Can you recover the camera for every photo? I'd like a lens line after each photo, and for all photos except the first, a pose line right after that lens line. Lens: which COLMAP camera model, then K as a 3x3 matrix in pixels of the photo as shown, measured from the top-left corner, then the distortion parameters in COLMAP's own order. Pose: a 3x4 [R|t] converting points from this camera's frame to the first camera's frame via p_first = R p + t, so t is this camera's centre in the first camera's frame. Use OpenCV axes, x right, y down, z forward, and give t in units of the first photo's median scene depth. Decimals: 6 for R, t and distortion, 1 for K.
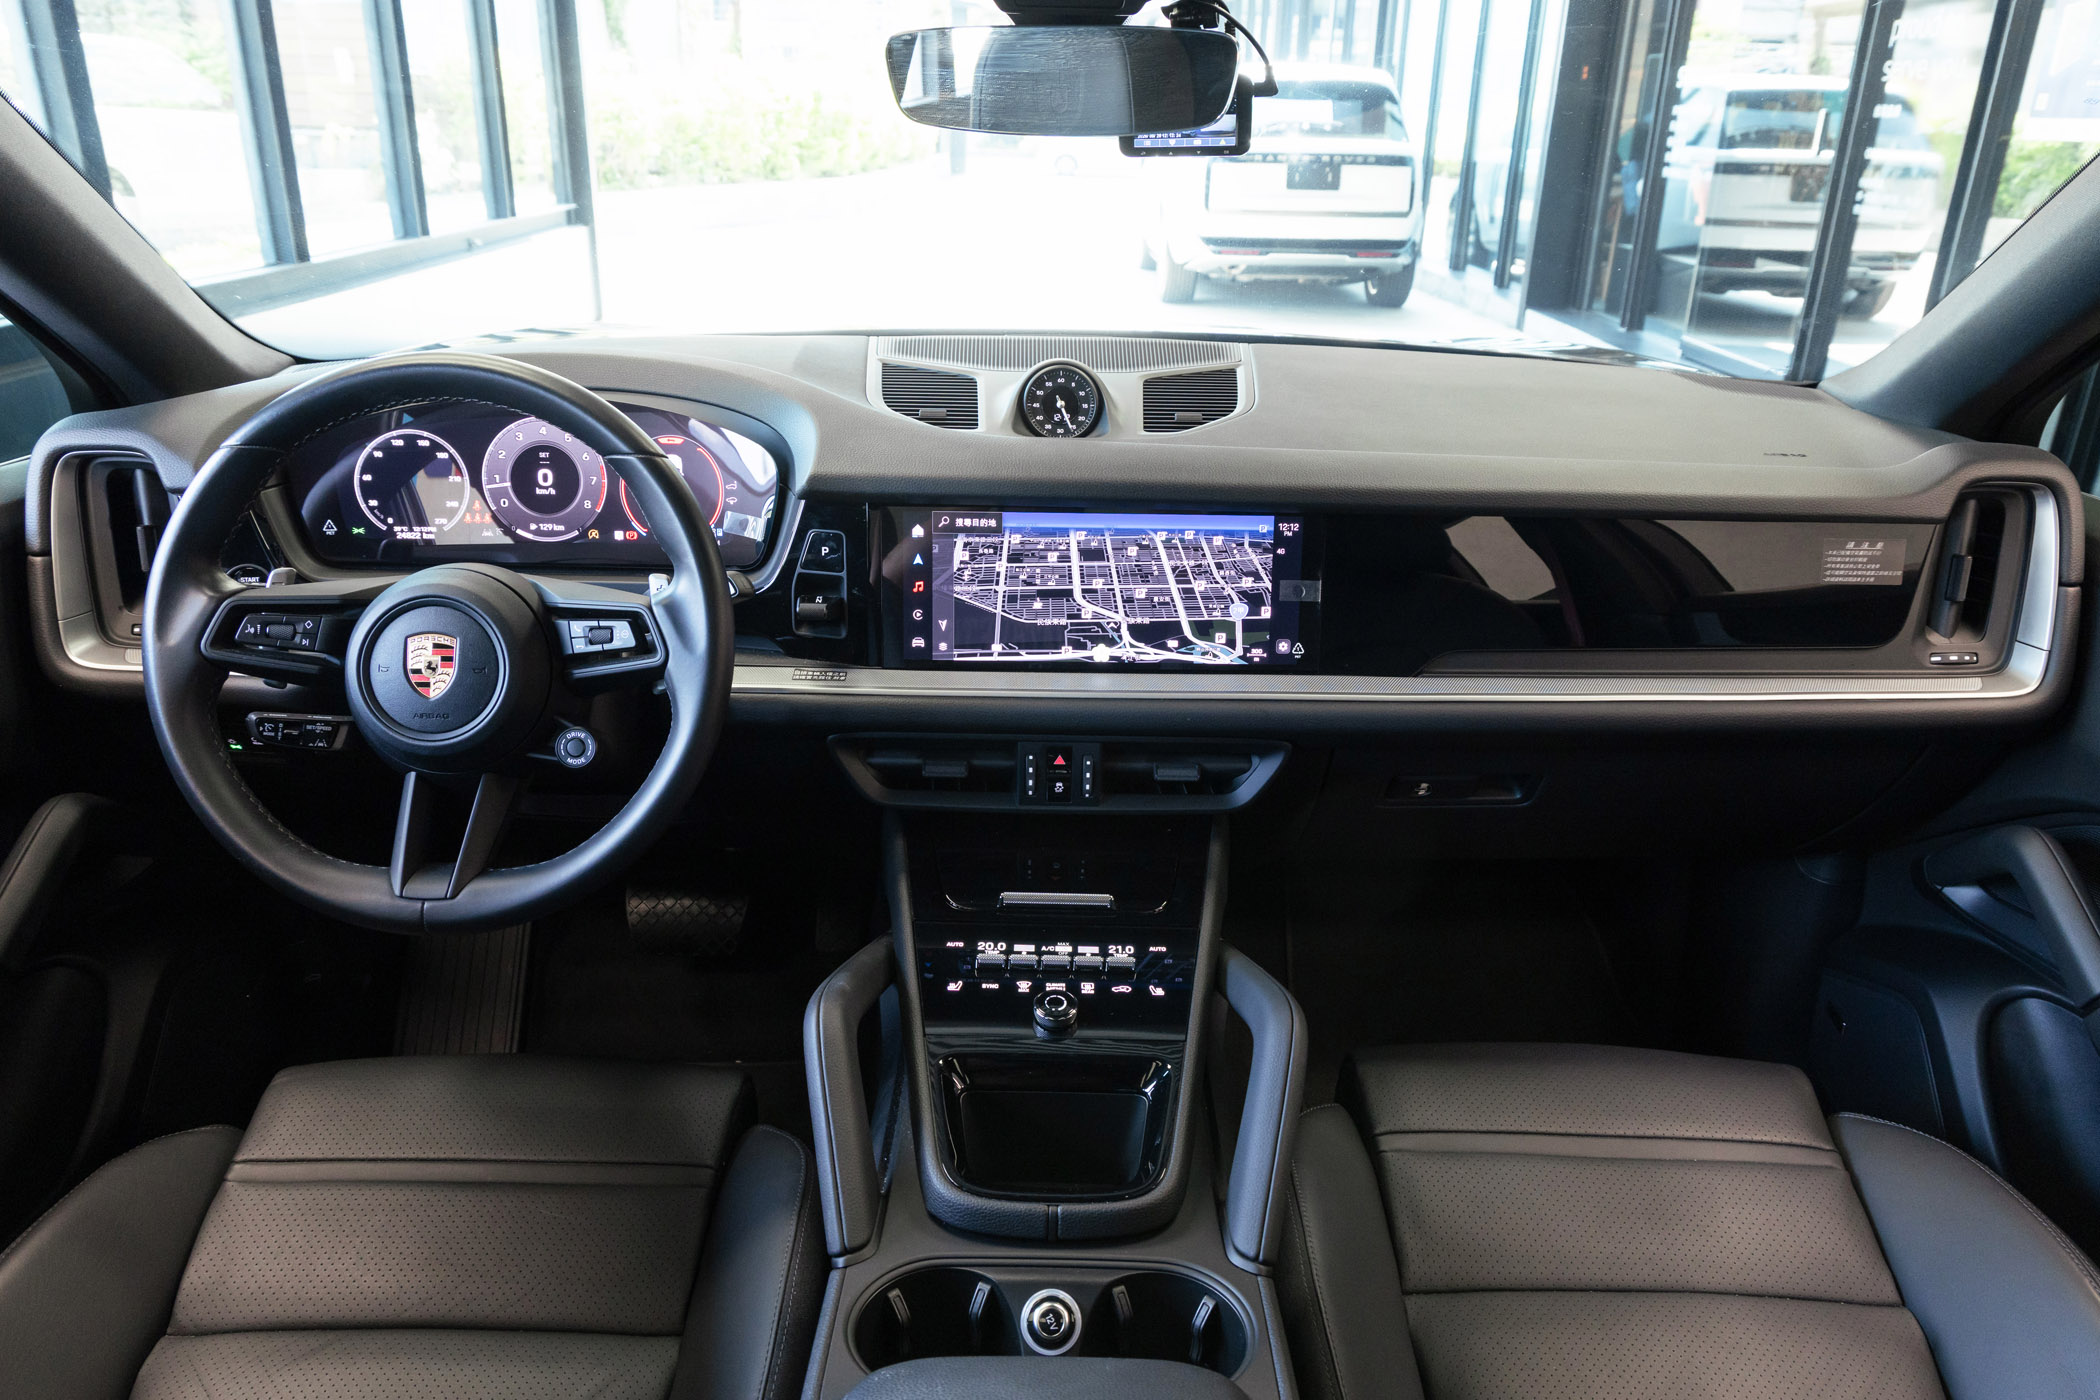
lens RADIAL K [[1446.7, 0, 1058.9], [0, 1446.7, 707.8], [0, 0, 1]] dist [-0.012709, 0.007939]
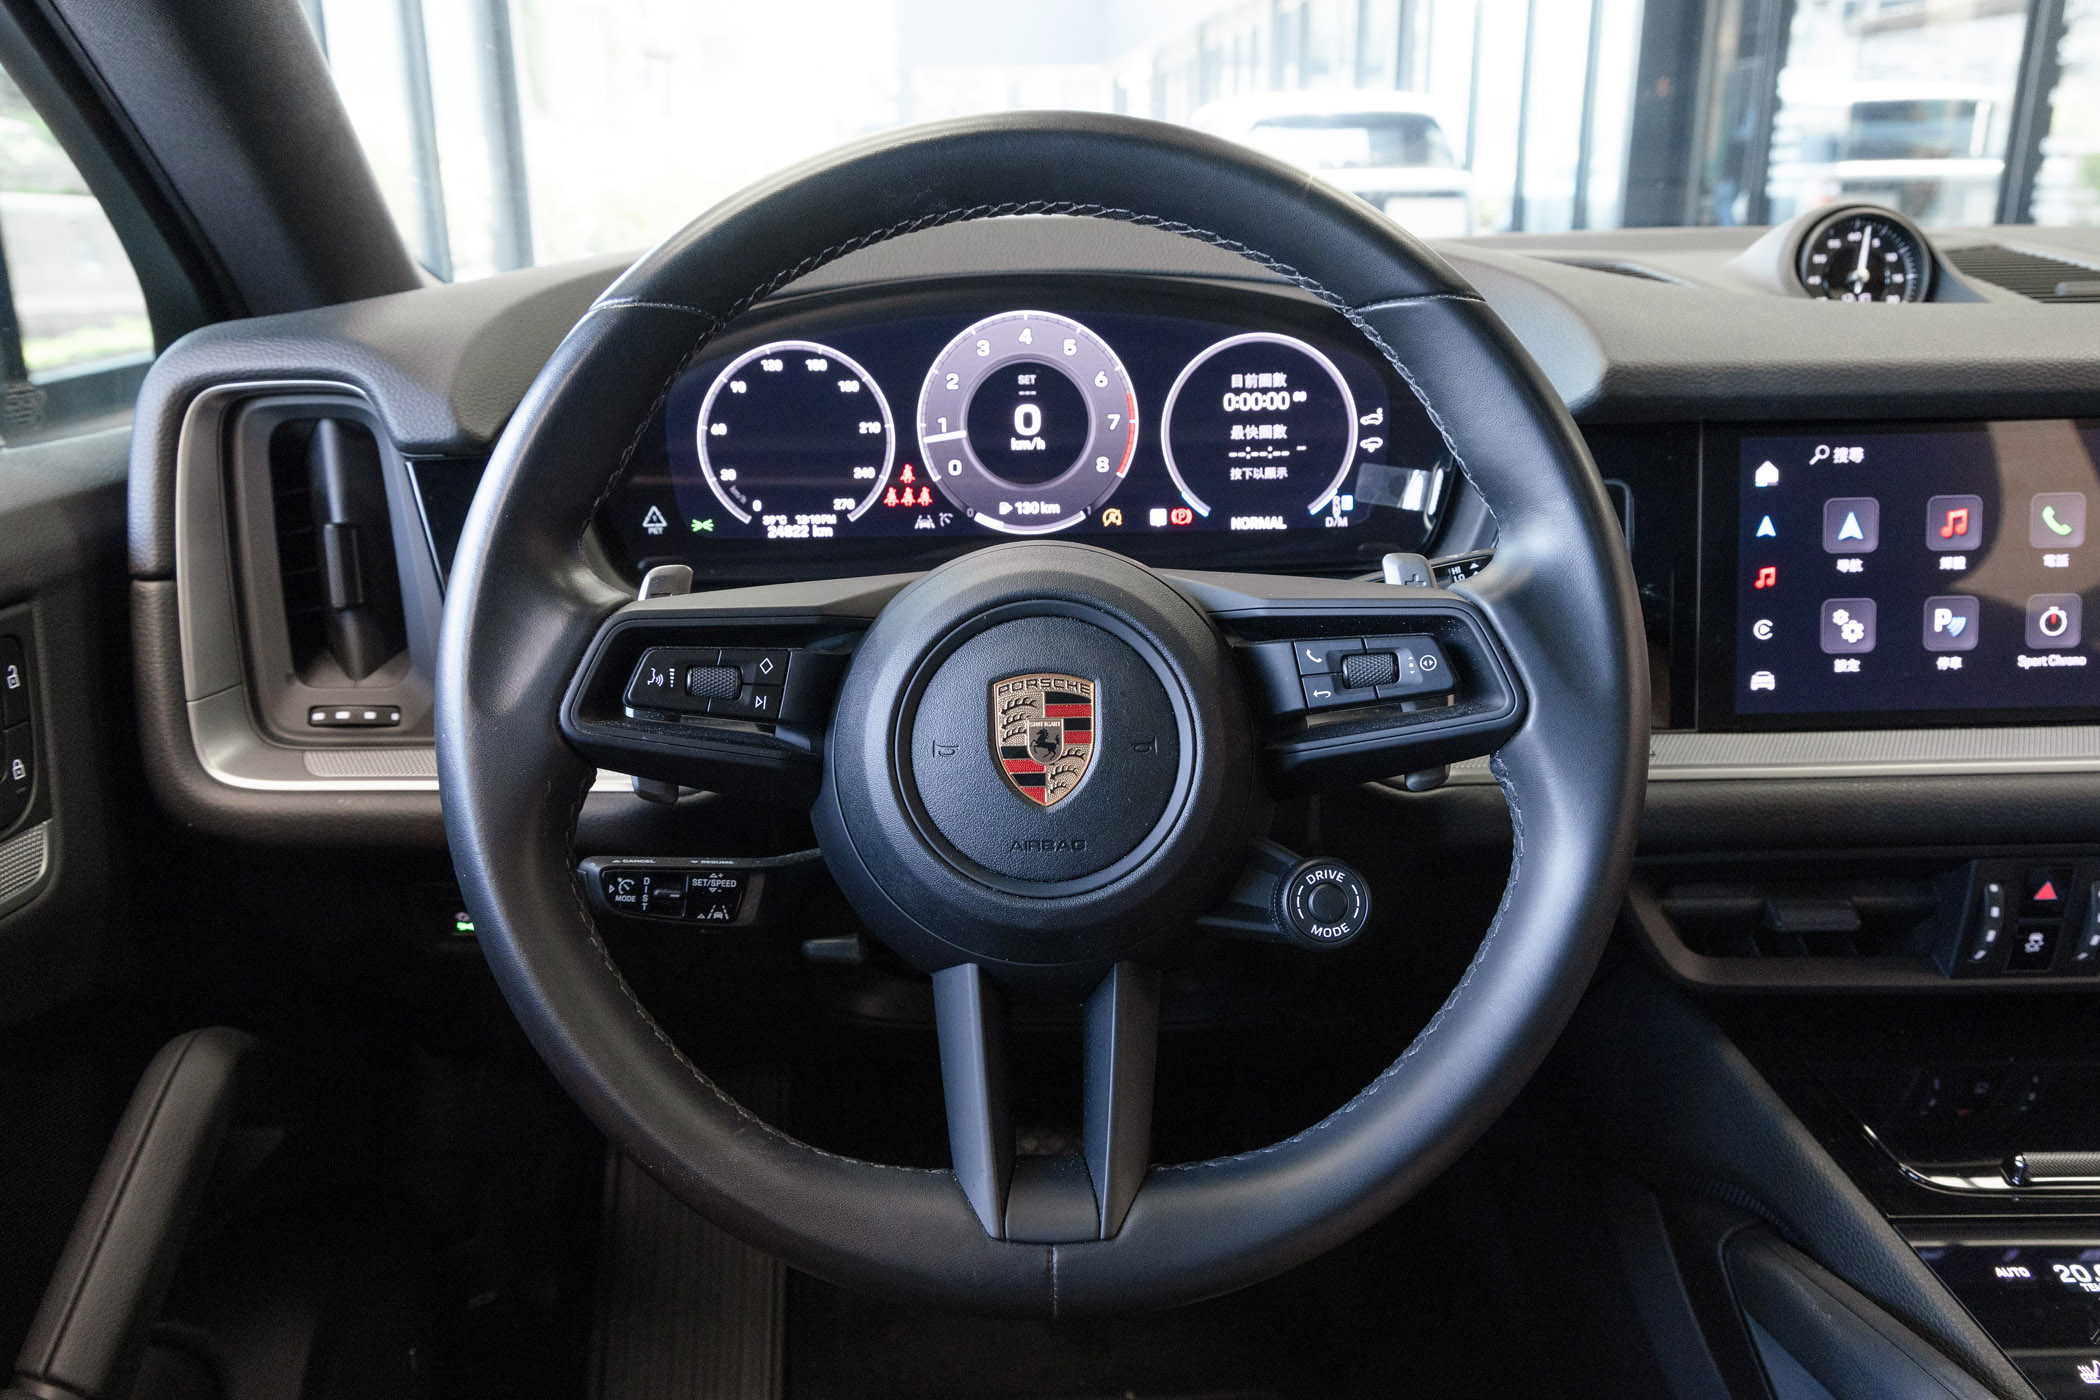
lens RADIAL K [[1682.1, 0, 1044.3], [0, 1682.1, 690.7], [0, 0, 1]] dist [-0.003219, 0.000209]
pose [[0.999100, -0.040622, -0.012237, -0.361123], [0.039378, 0.995267, -0.088844, 0.003401], [0.015788, 0.088282, 0.995970, 0.376438]]
